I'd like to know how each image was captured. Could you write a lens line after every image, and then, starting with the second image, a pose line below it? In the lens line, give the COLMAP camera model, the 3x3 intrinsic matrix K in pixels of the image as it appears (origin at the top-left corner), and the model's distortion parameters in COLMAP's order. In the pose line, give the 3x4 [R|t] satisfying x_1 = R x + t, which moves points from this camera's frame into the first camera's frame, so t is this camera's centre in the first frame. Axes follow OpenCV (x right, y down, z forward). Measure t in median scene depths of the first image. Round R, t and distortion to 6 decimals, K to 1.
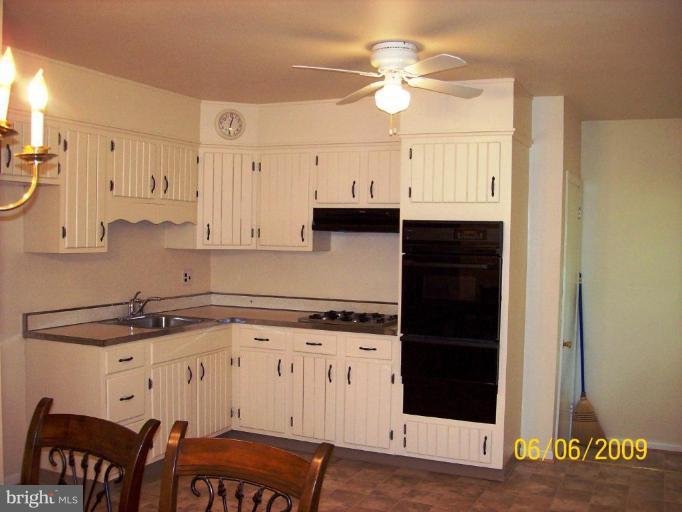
lens RADIAL K [[716.2, 0, 340.4], [0, 716.2, 270.3], [0, 0, 1]] dist [-0.189860, 0.140782]
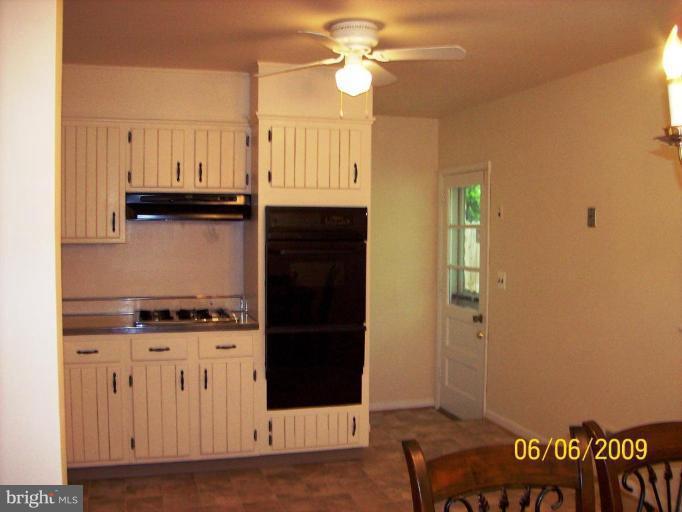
lens RADIAL K [[716.2, 0, 340.4], [0, 716.2, 270.3], [0, 0, 1]] dist [-0.189860, 0.140782]
pose [[0.750573, -0.052871, 0.658669, -0.451865], [0.041537, 0.998598, 0.032824, -0.011930], [-0.659481, 0.002723, 0.751717, 0.222264]]
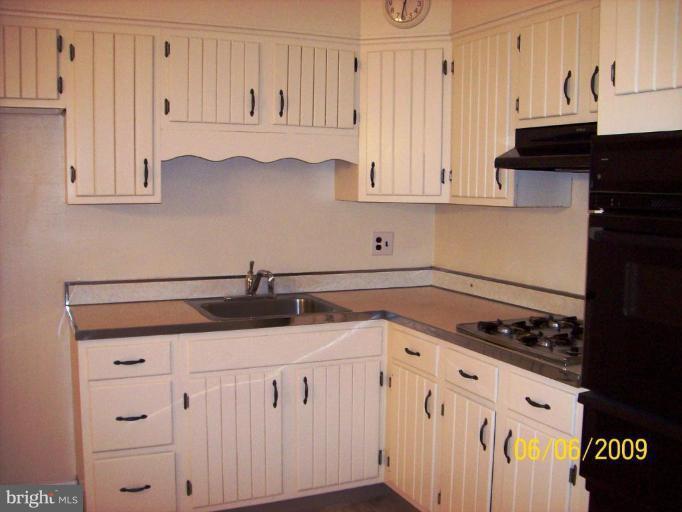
lens RADIAL K [[716.2, 0, 340.4], [0, 716.2, 270.3], [0, 0, 1]] dist [-0.189860, 0.140782]
pose [[0.758168, 0.067297, -0.648577, 0.248001], [-0.031921, 0.997298, 0.066167, -0.010397], [0.651277, -0.029463, 0.758268, 0.551849]]
